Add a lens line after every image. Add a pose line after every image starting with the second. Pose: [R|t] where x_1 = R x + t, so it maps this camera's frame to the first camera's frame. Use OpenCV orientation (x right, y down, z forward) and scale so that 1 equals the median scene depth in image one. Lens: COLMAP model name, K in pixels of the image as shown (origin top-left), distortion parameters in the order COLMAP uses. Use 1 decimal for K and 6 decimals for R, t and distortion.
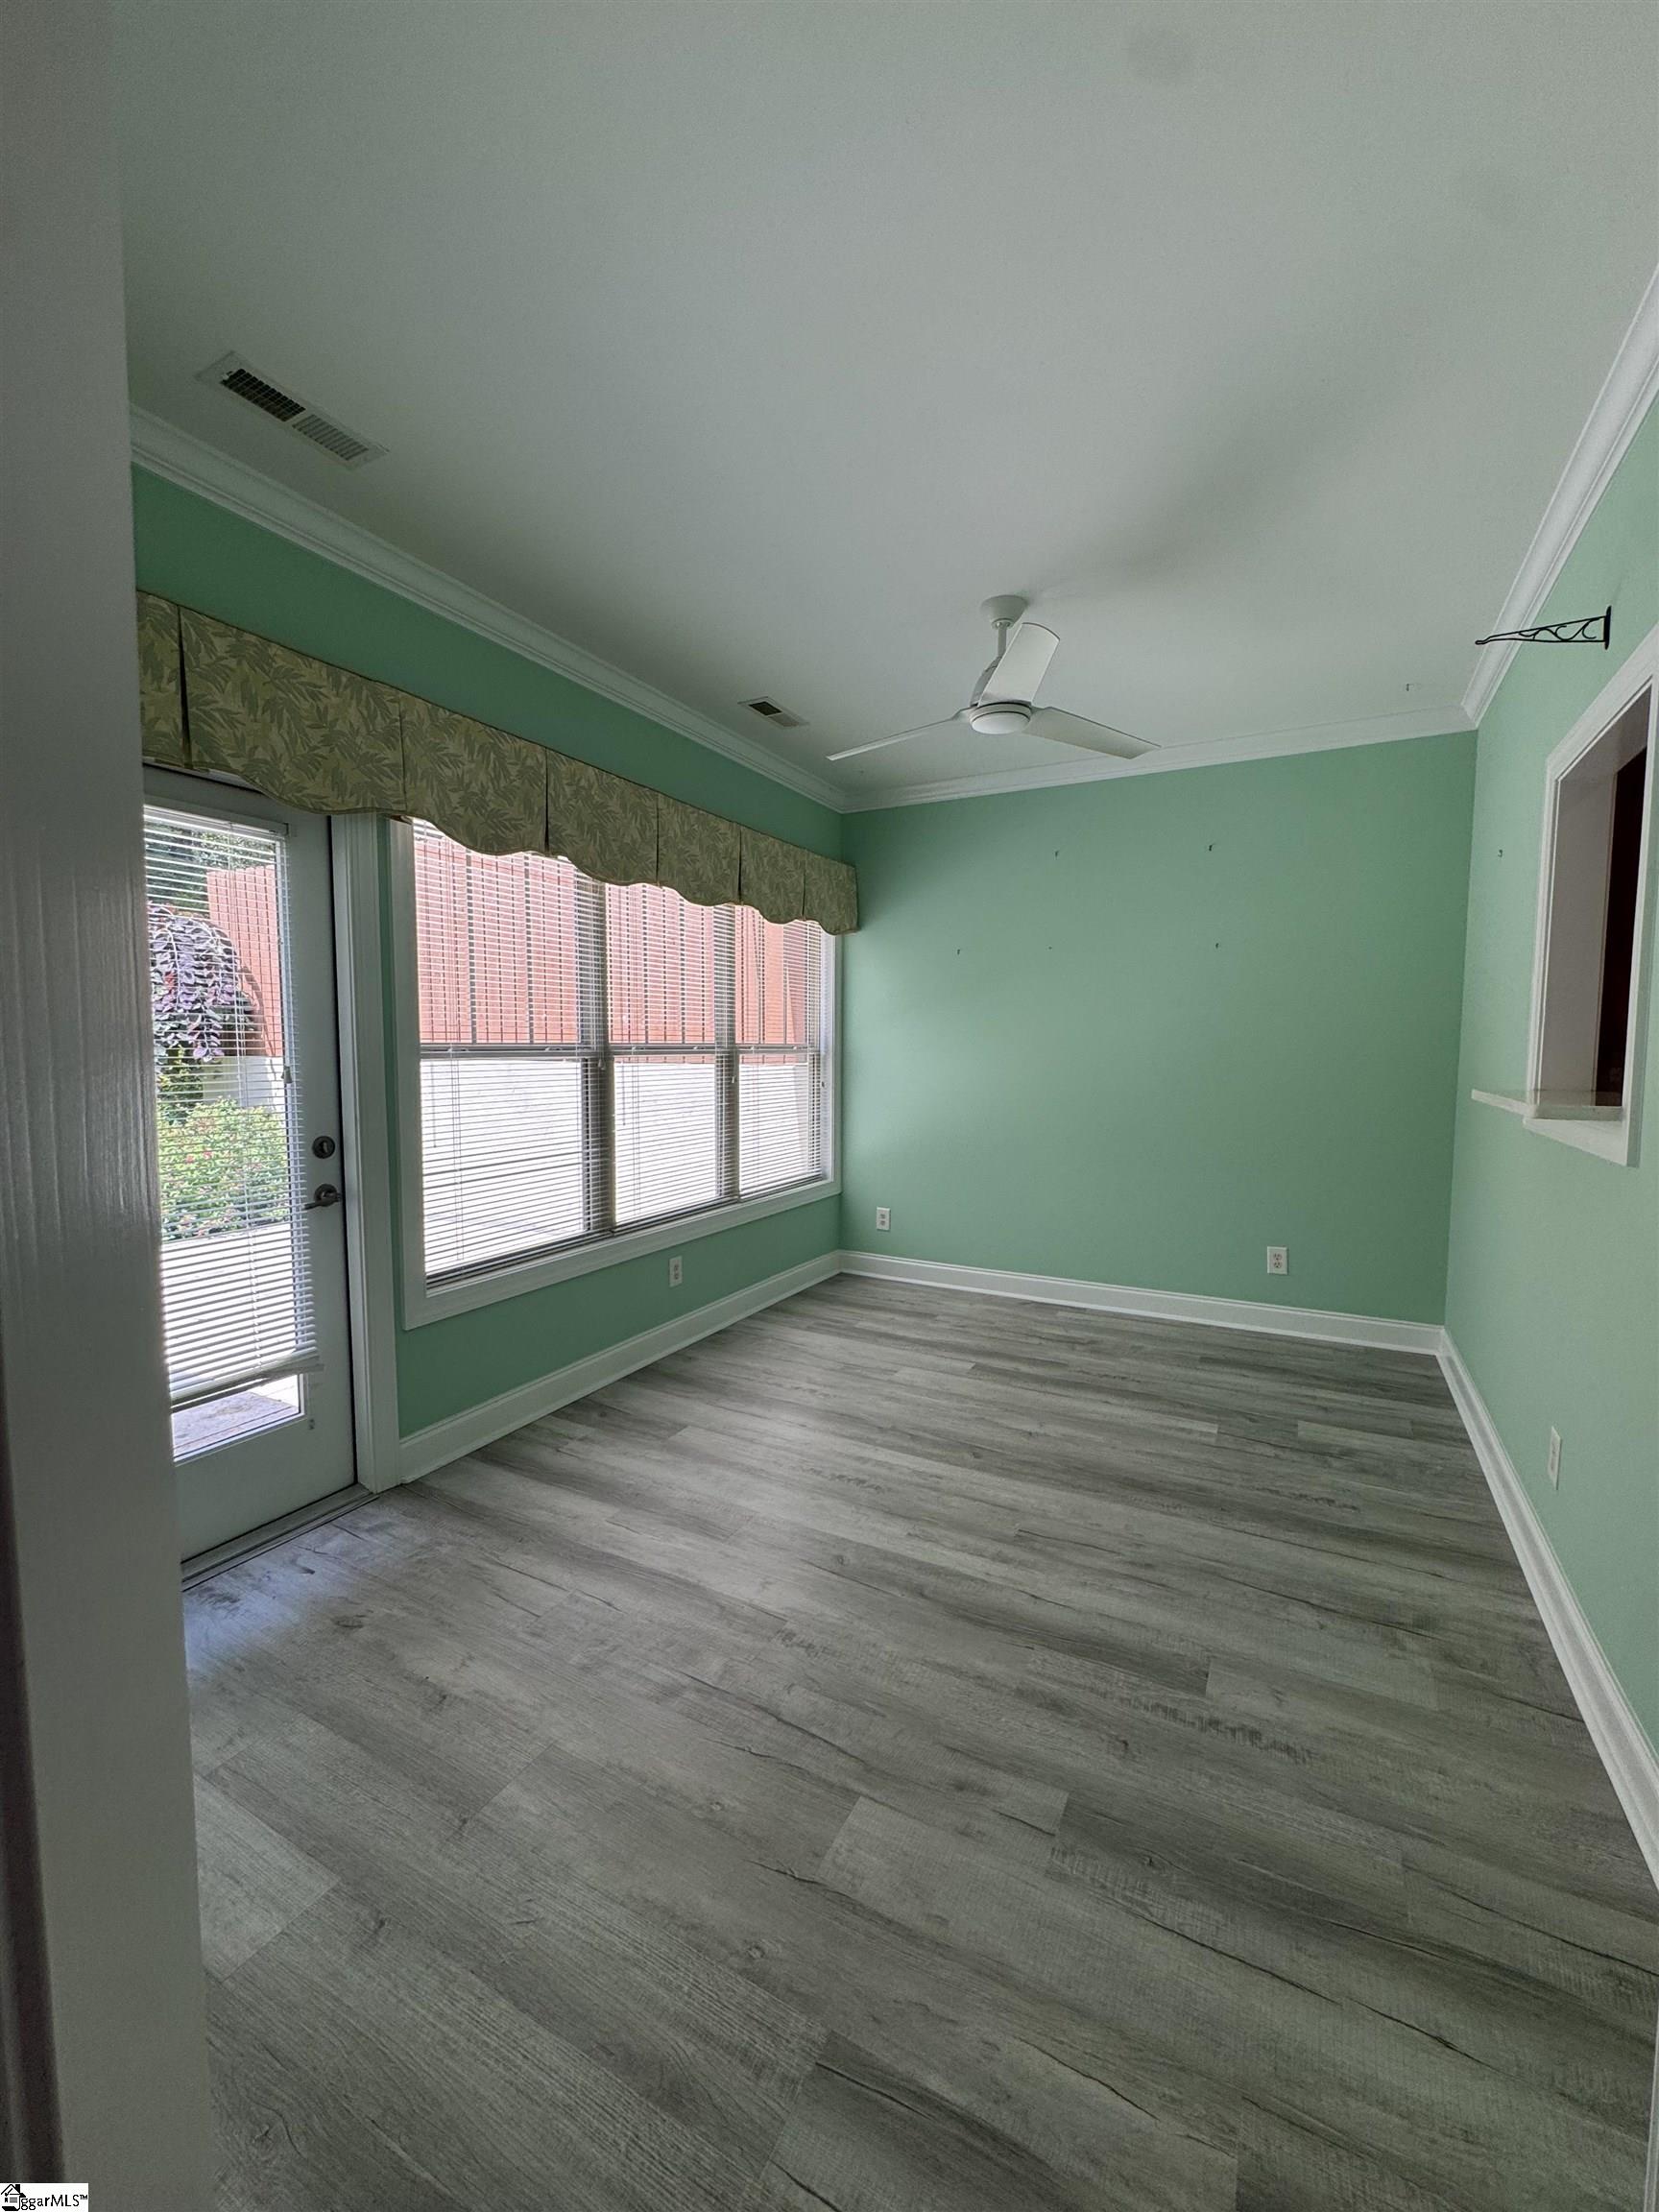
lens RADIAL K [[881.6, 0, 828.8], [0, 881.6, 1107.0], [0, 0, 1]] dist [-0.004081, 0.000406]
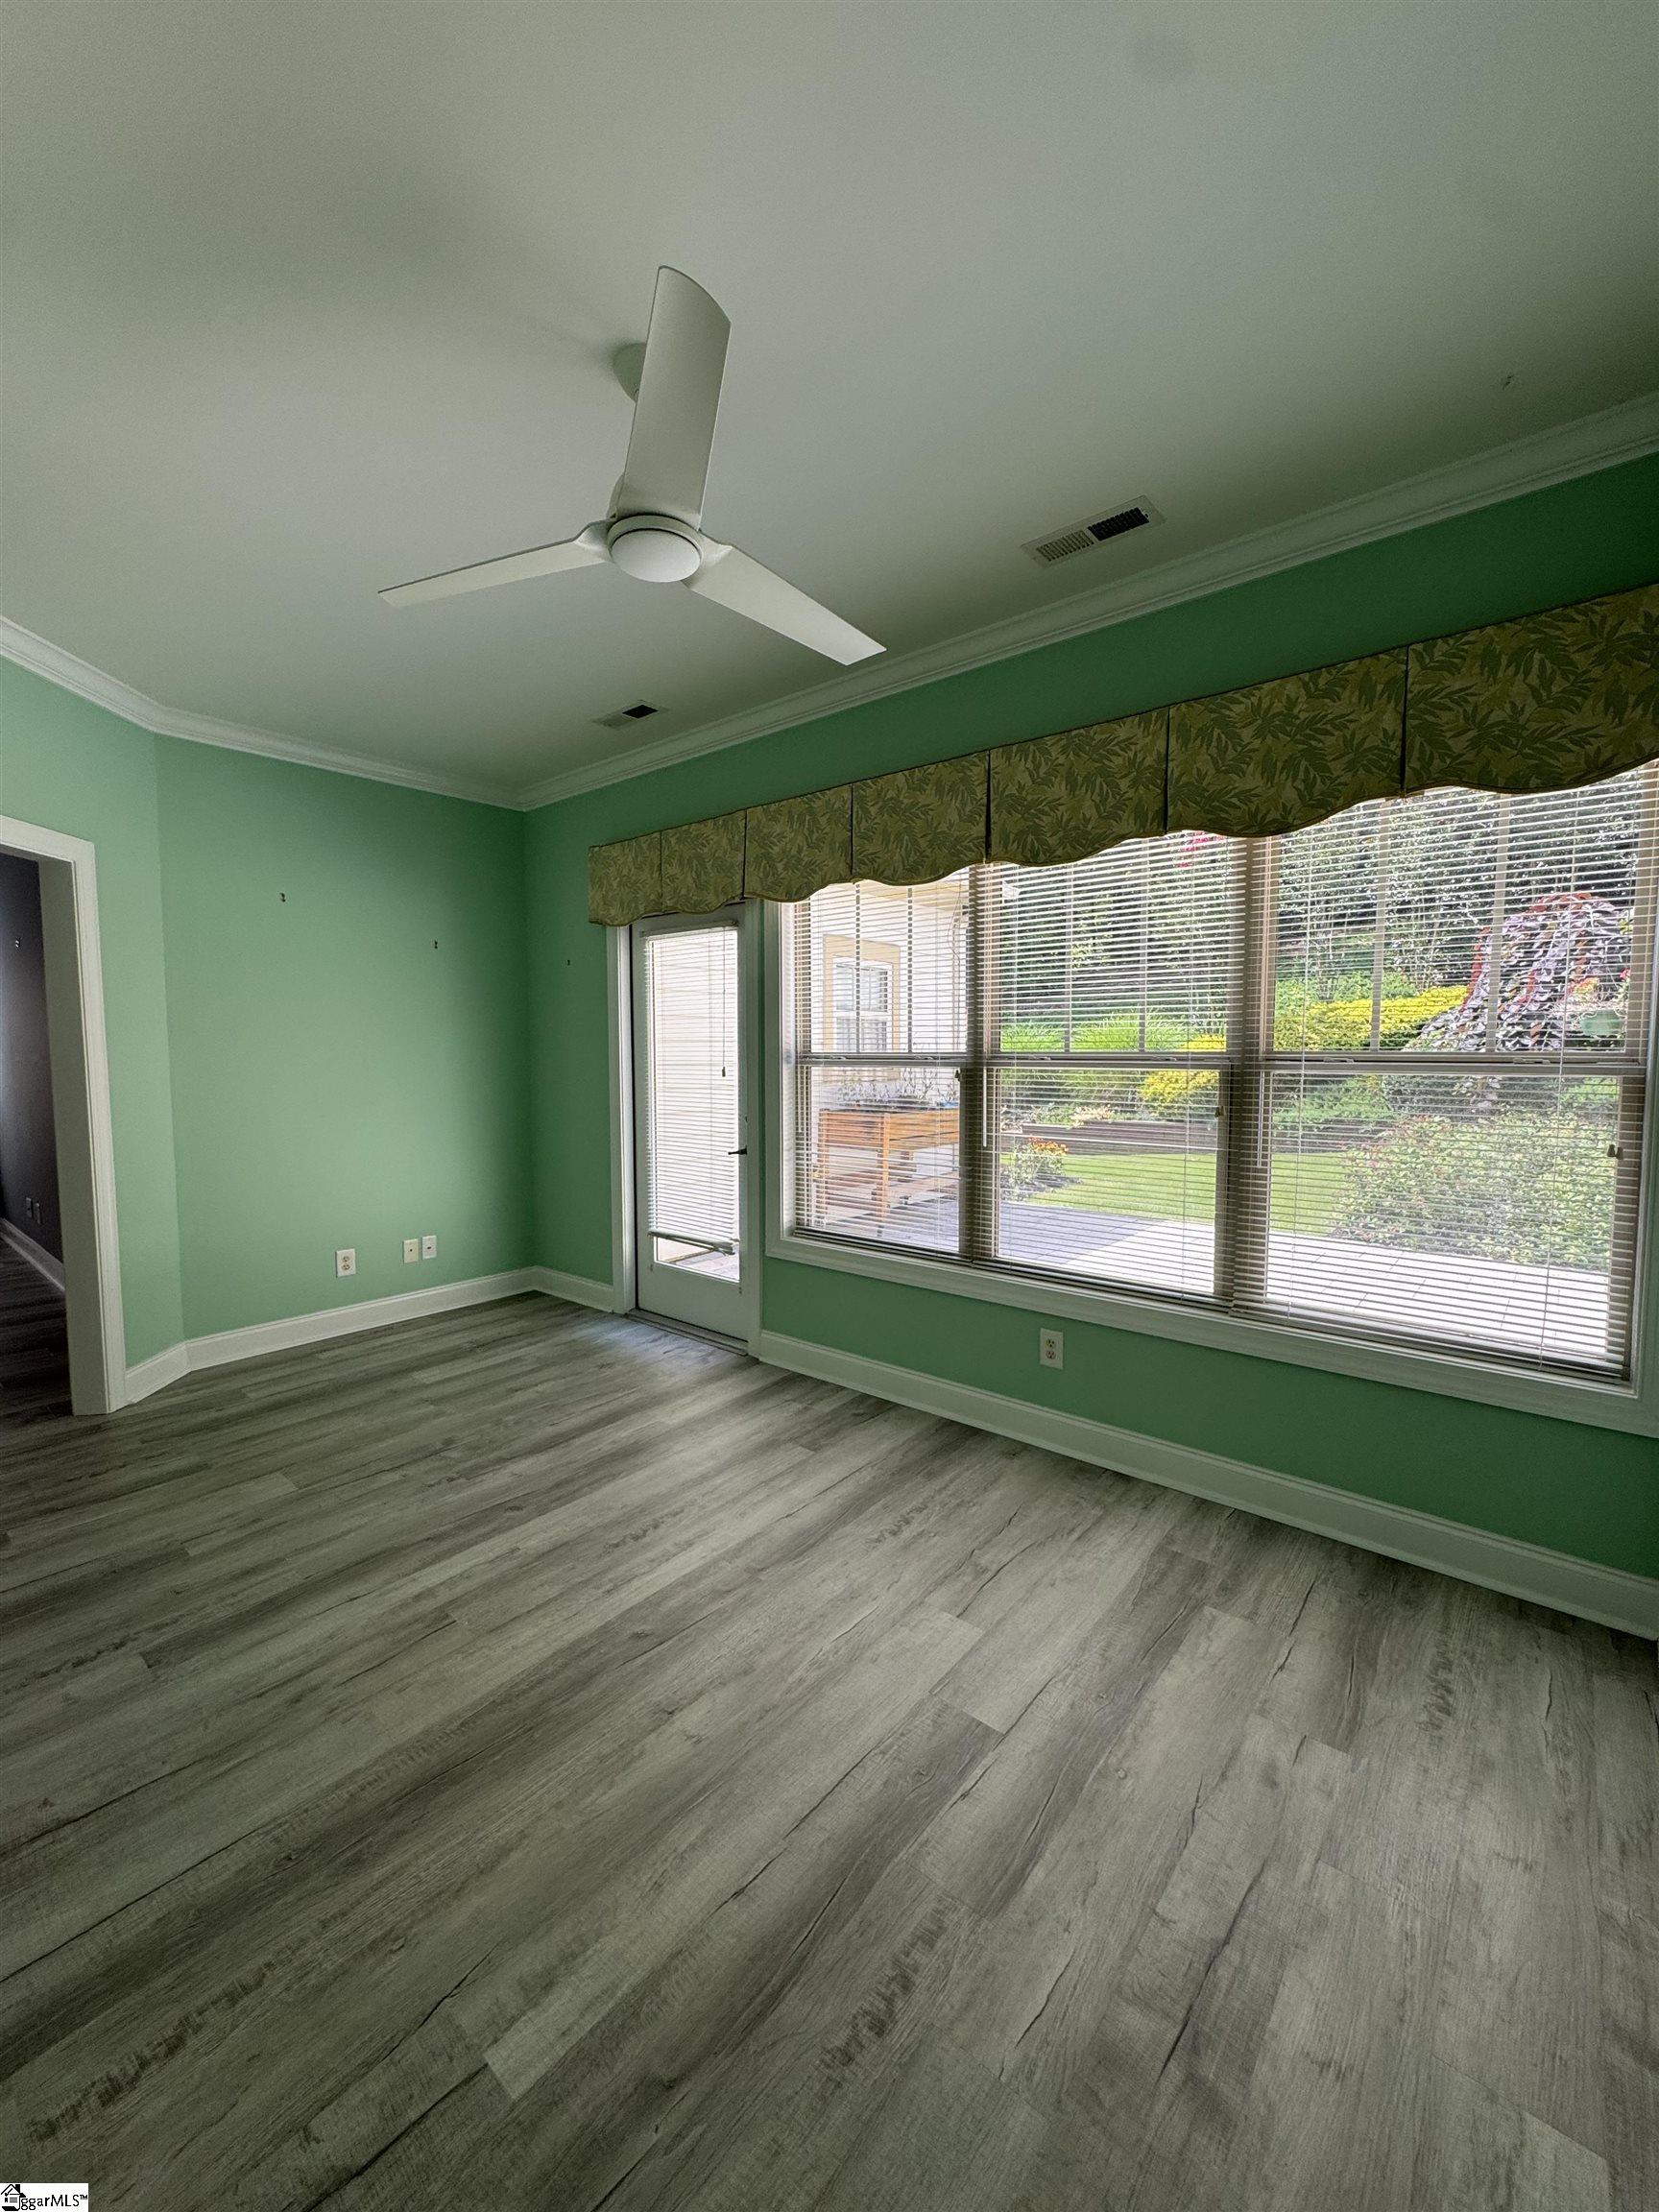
lens RADIAL K [[881.6, 0, 828.8], [0, 881.6, 1107.0], [0, 0, 1]] dist [-0.004081, 0.000406]
pose [[-0.201477, 0.065028, -0.977332, 0.772790], [-0.066021, 0.994623, 0.079789, -0.092066], [0.977266, 0.080600, -0.196101, 1.206578]]
